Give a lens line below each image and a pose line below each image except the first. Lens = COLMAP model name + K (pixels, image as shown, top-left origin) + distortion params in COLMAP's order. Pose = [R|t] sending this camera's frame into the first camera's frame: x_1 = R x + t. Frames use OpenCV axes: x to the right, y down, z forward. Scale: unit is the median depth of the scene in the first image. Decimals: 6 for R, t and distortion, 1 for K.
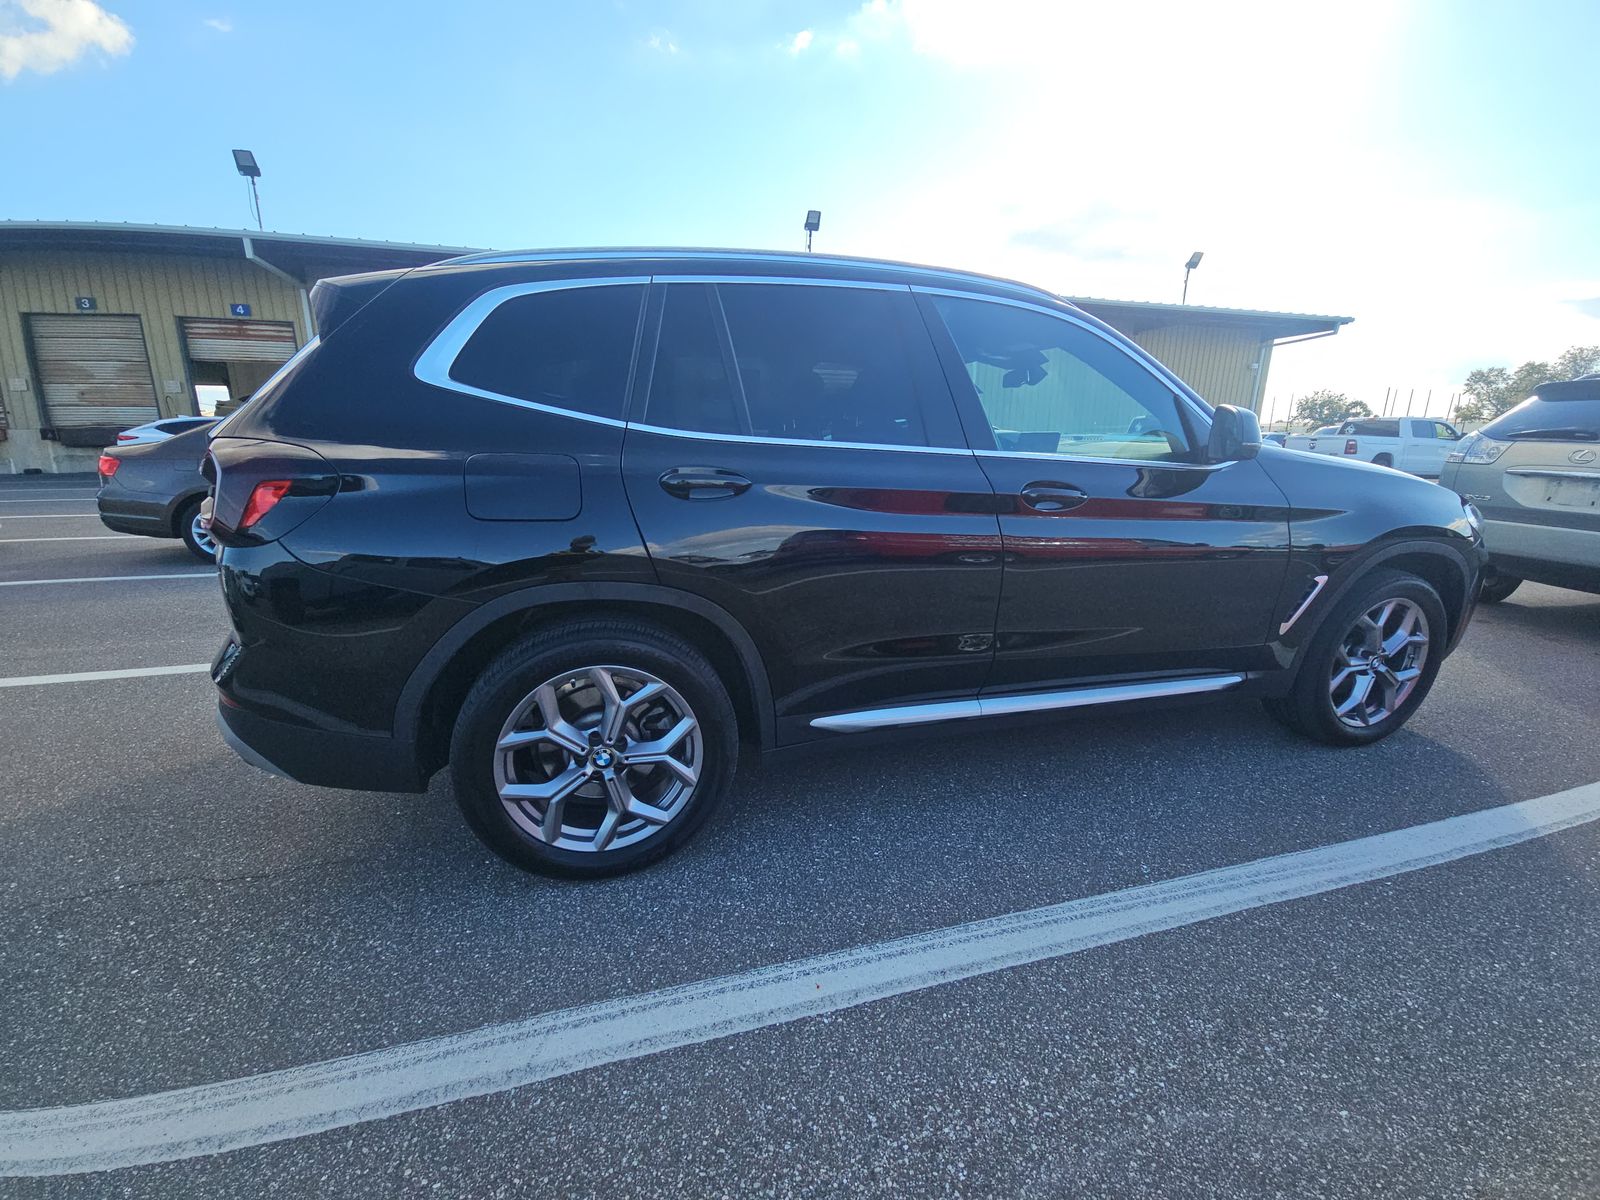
lens RADIAL K [[649.1, 0, 796.0], [0, 649.1, 597.2], [0, 0, 1]] dist [0.002797, -0.001060]
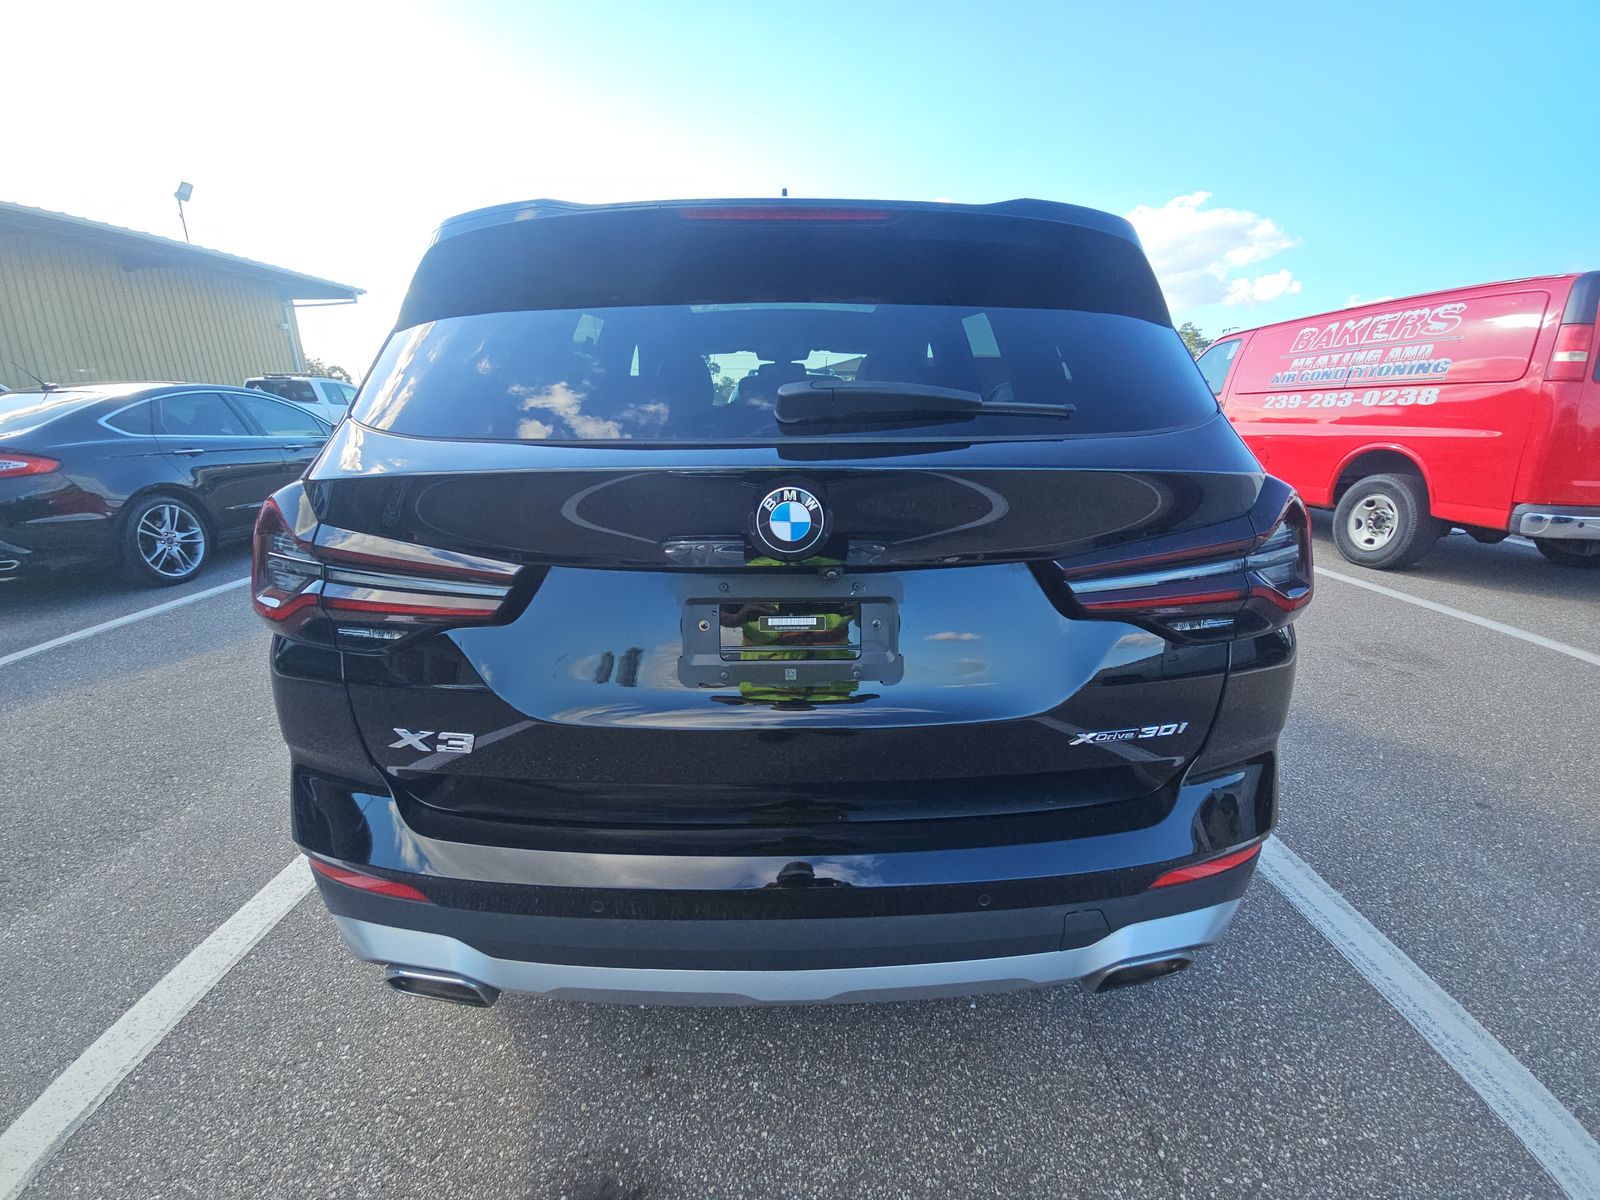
lens RADIAL K [[649.1, 0, 795.8], [0, 649.1, 596.6], [0, 0, 1]] dist [0.002797, -0.001060]
pose [[0.289154, -0.284504, 0.914028, -0.176239], [0.236894, 0.946384, 0.219633, -0.041727], [-0.927508, 0.153020, 0.341048, 0.130962]]
